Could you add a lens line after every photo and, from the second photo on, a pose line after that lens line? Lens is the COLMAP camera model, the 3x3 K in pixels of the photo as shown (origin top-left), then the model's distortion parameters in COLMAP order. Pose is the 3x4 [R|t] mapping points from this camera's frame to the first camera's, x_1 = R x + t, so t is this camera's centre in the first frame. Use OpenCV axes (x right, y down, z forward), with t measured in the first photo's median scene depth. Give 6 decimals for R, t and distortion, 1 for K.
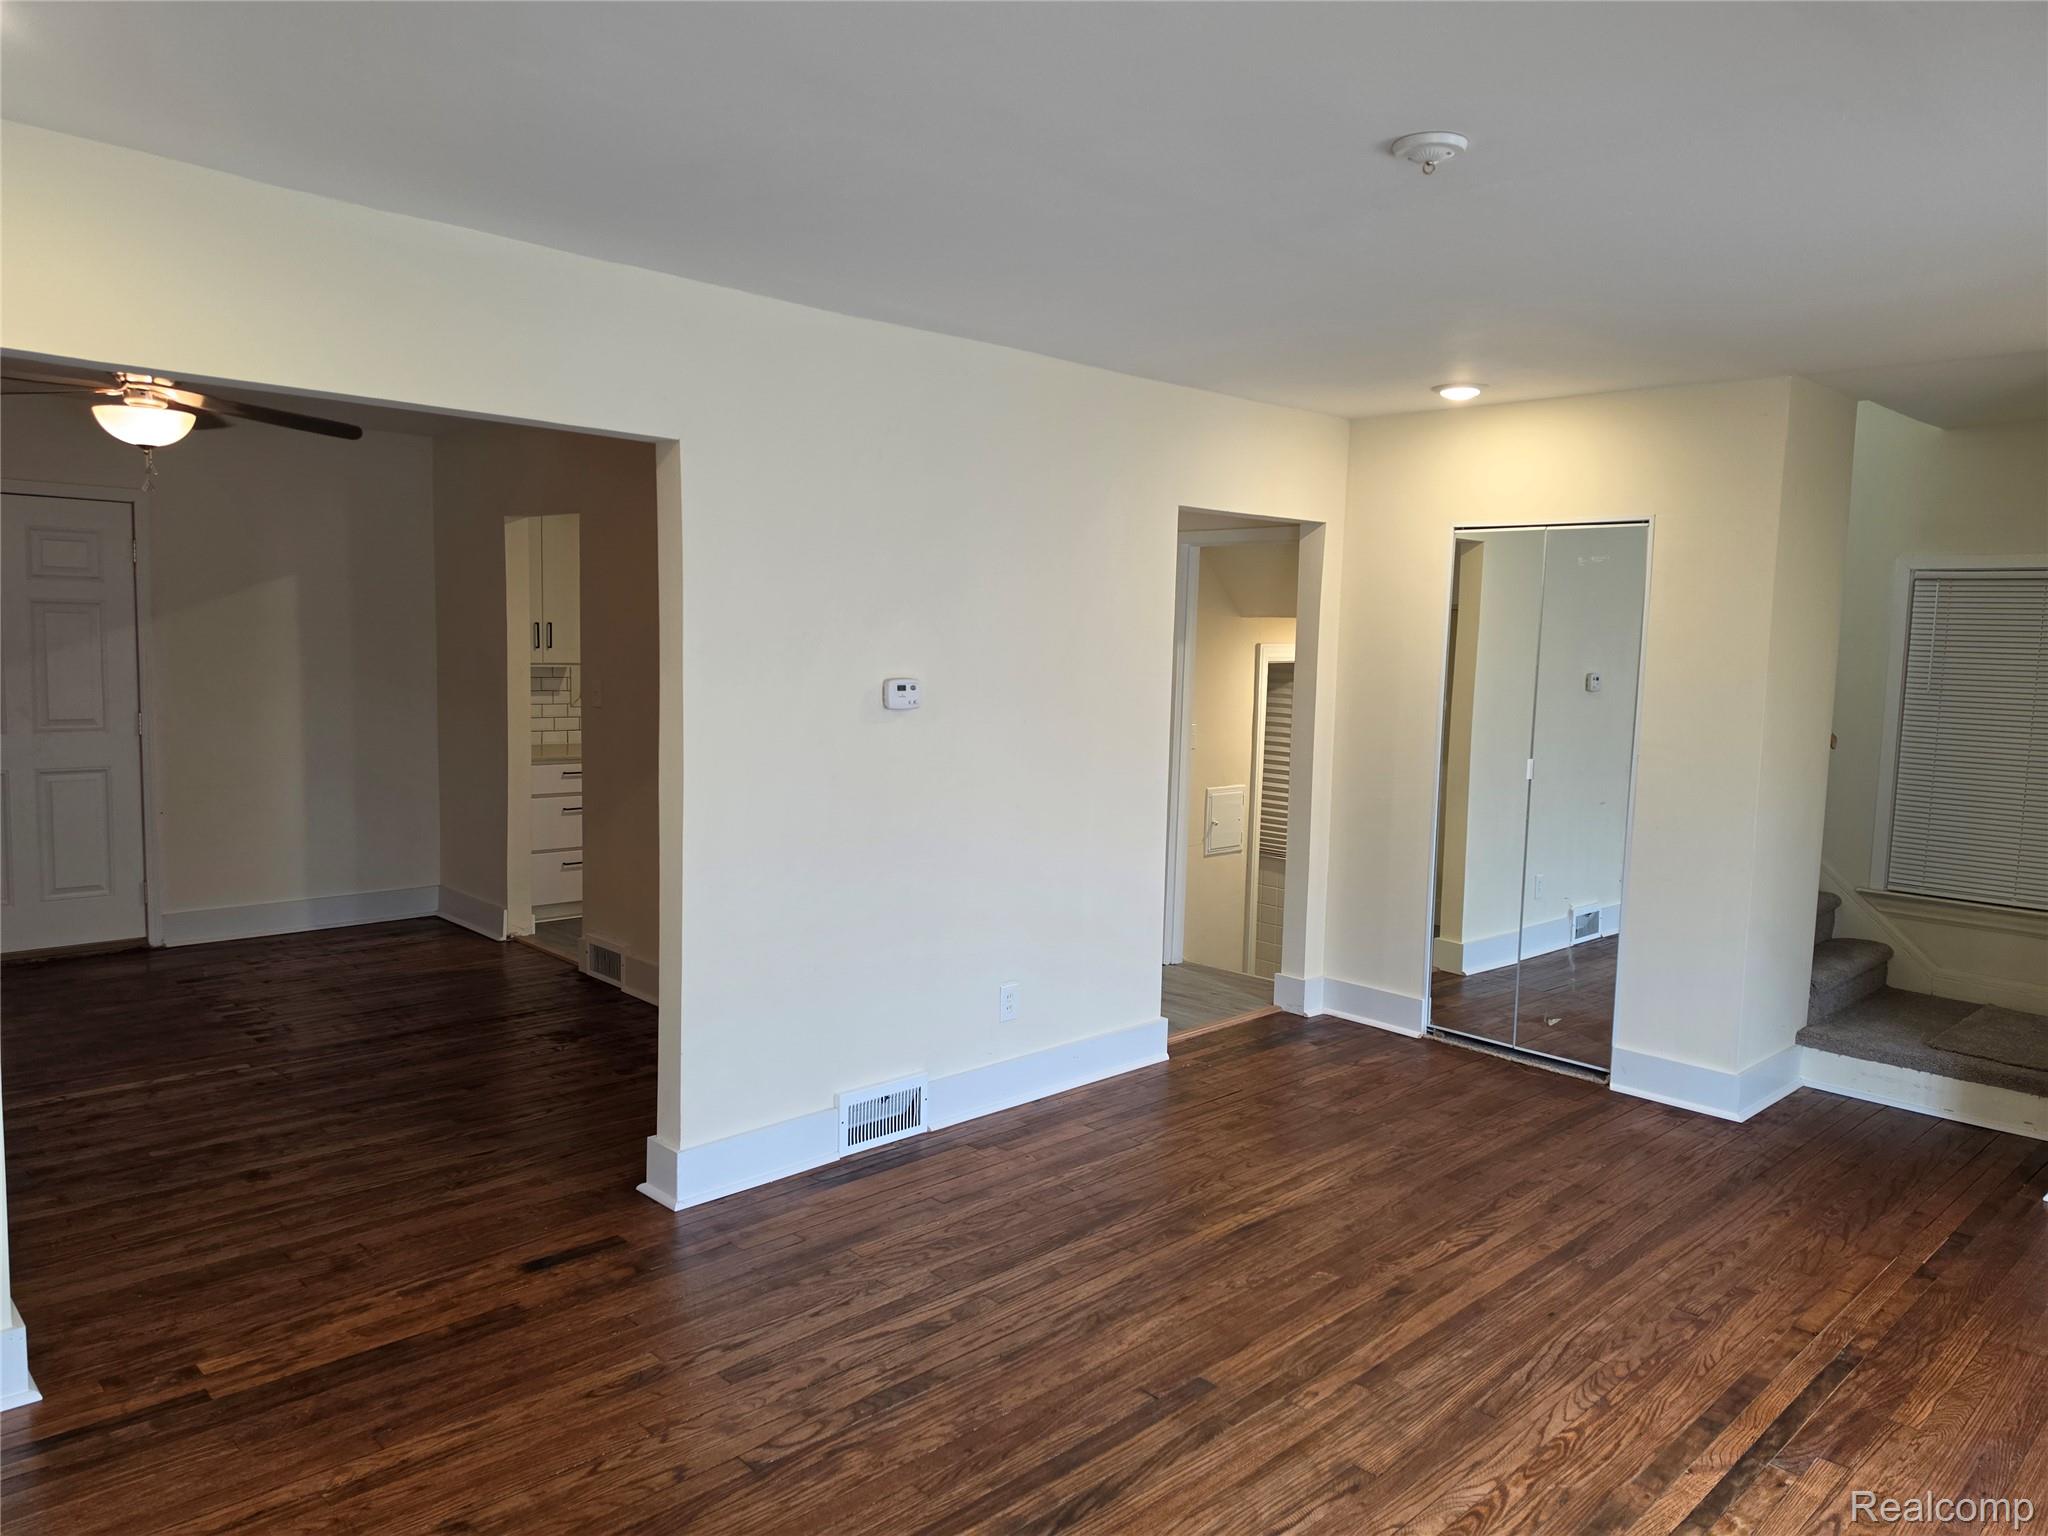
lens RADIAL K [[1404.7, 0, 1021.7], [0, 1404.7, 746.1], [0, 0, 1]] dist [0.072445, -0.097246]
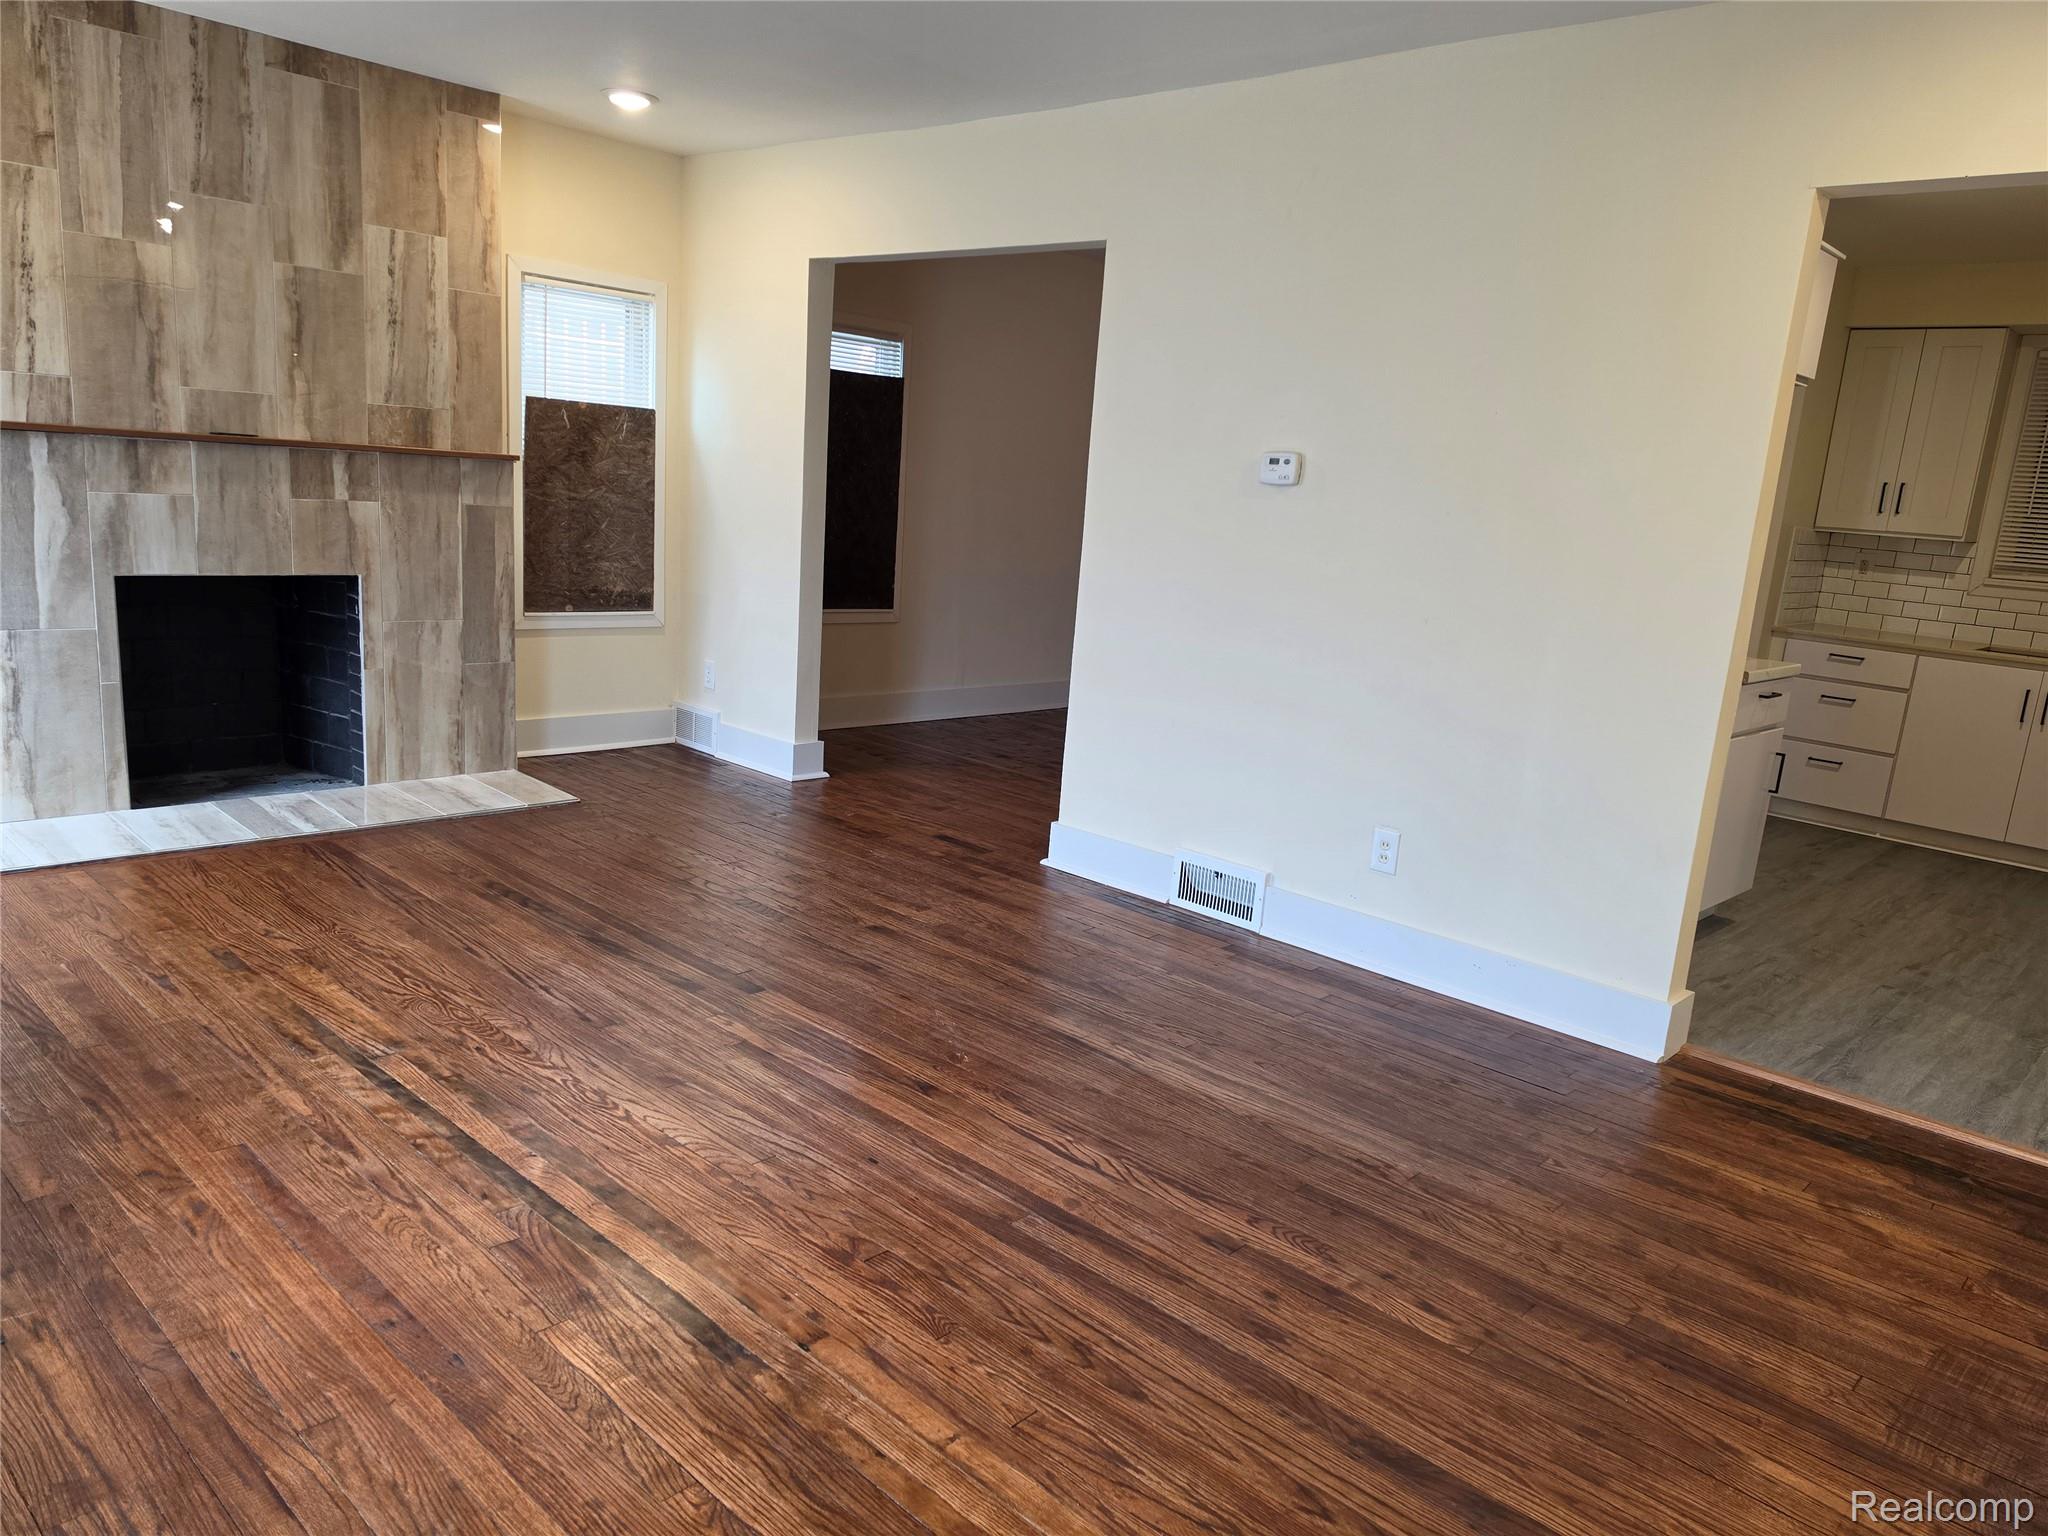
lens RADIAL K [[1404.2, 0, 1024.0], [0, 1404.2, 768.0], [0, 0, 1]] dist [0.079931, -0.120020]
pose [[0.050183, 0.184083, -0.981629, 0.972640], [-0.156745, 0.972139, 0.174291, 0.022327], [0.986363, 0.145119, 0.077639, 0.852190]]
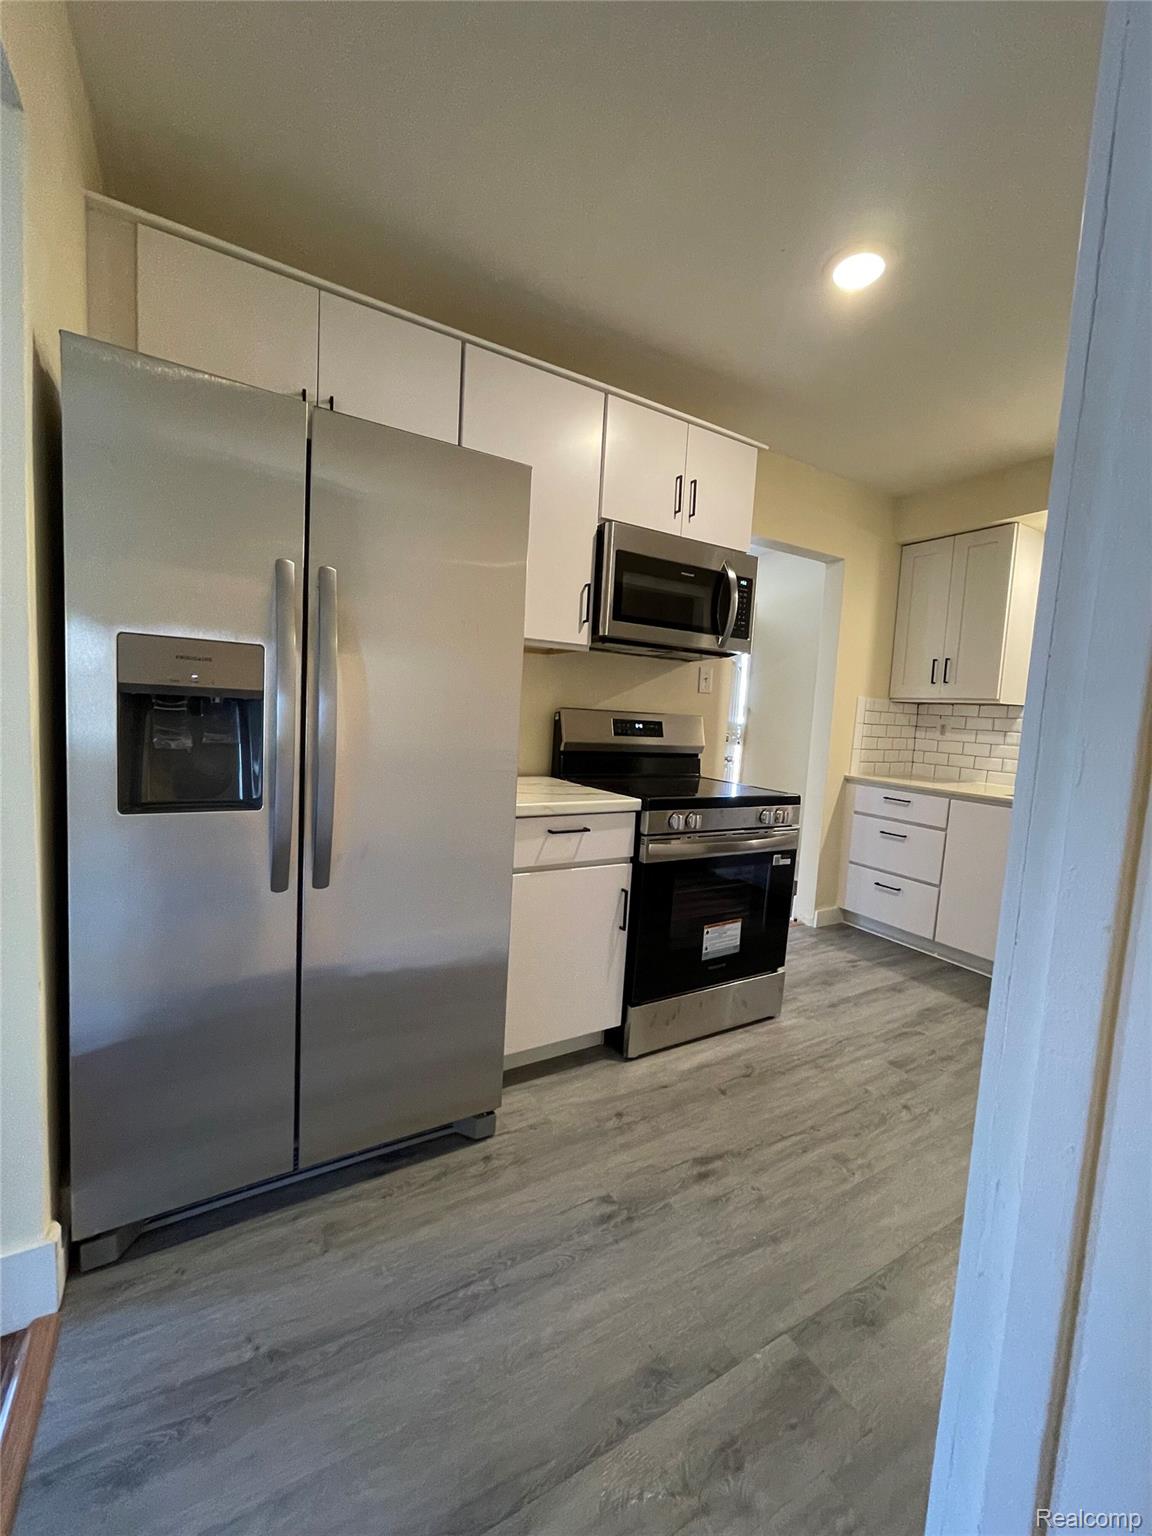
lens RADIAL K [[614.8, 0, 580.8], [0, 614.8, 763.5], [0, 0, 1]] dist [-0.002274, 0.000137]
pose [[-0.227848, 0.047063, -0.972559, 0.327683], [-0.139972, 0.986874, 0.080548, -0.020784], [0.963584, 0.154483, -0.218270, 1.634880]]
